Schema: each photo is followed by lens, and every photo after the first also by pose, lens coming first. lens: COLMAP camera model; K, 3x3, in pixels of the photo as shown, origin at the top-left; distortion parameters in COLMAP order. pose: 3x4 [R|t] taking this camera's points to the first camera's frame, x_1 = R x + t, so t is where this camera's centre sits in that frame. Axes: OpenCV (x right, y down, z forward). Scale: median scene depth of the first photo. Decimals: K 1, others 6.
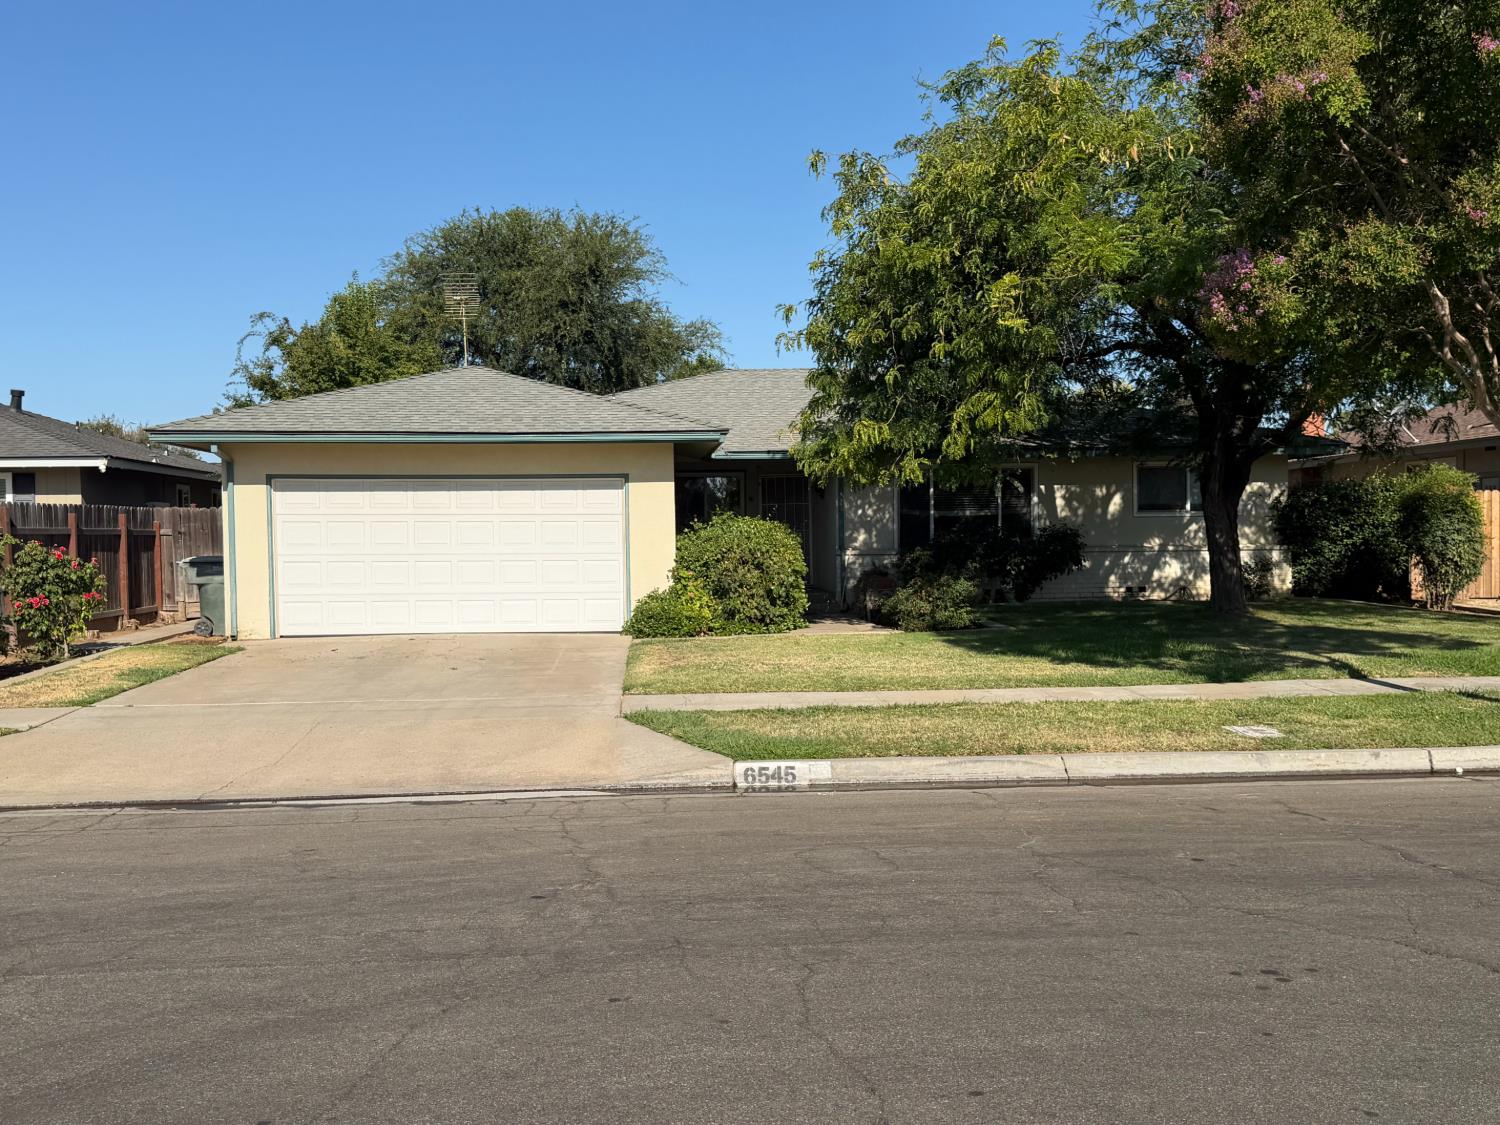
lens RADIAL K [[1491.1, 0, 748.6], [0, 1491.1, 567.5], [0, 0, 1]] dist [0.114695, 0.000000]
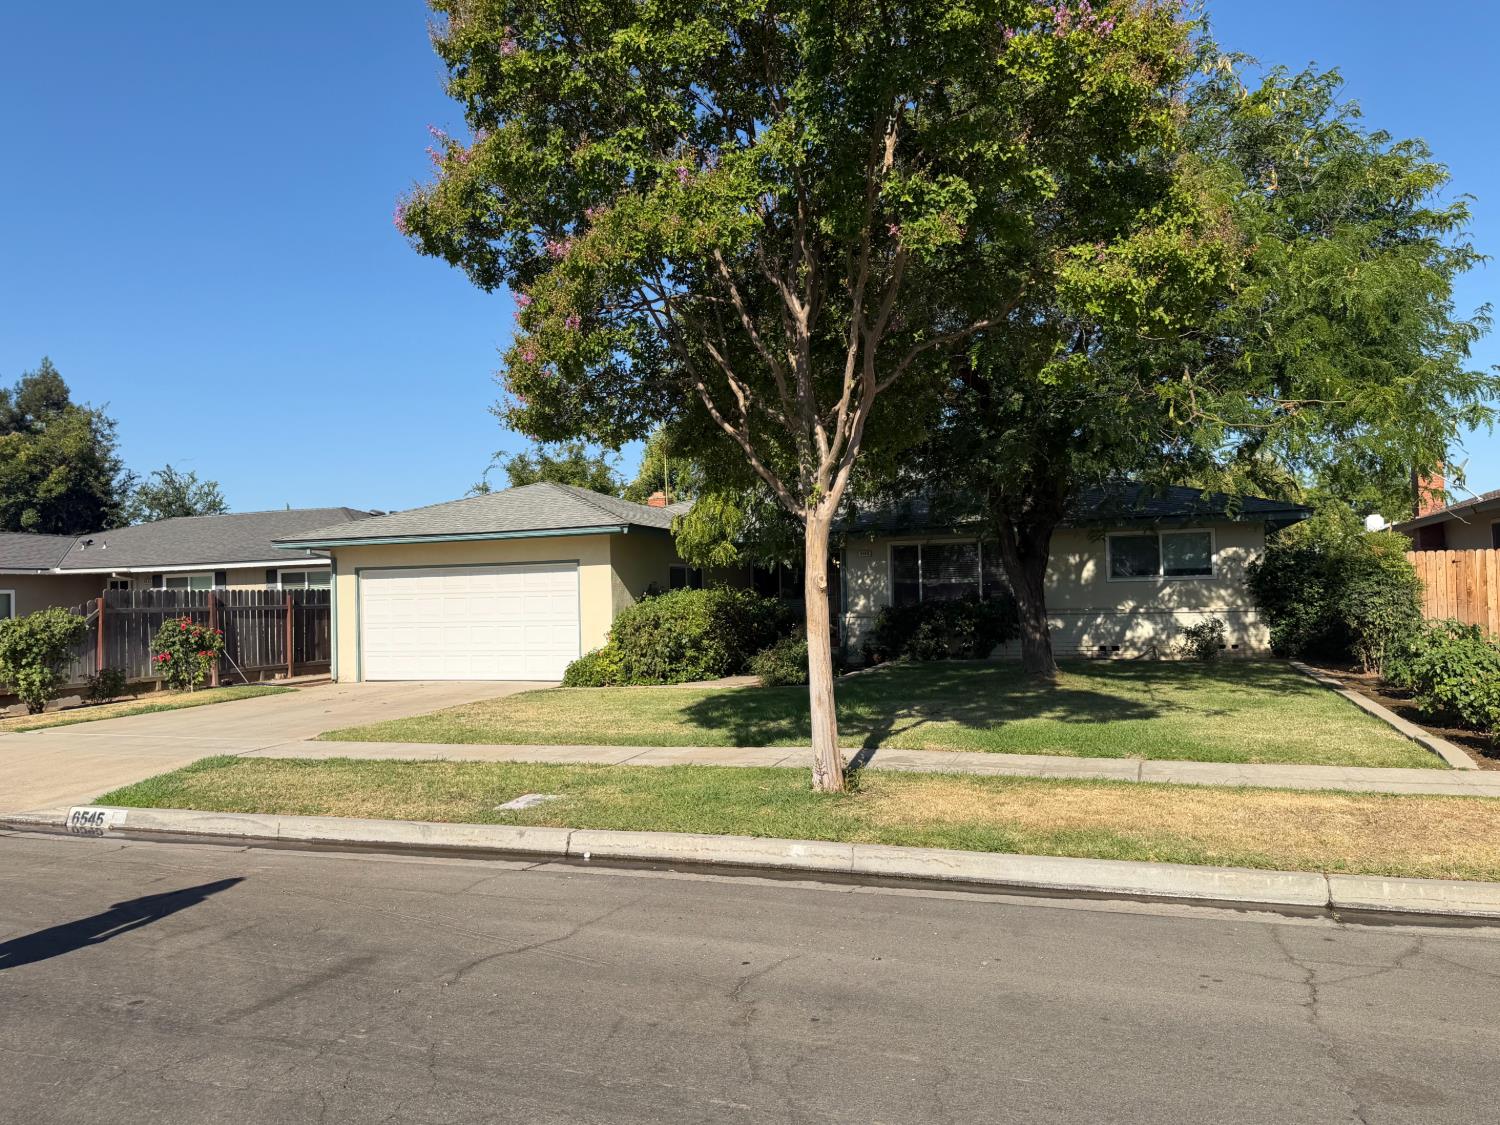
lens RADIAL K [[1101.5, 0, 751.4], [0, 1101.5, 556.7], [0, 0, 1]] dist [0.036315, -0.002566]
pose [[0.899760, -0.026509, -0.435579, 0.376176], [0.004826, 0.998697, -0.050812, -0.012182], [0.436358, 0.043617, 0.898715, 0.157627]]
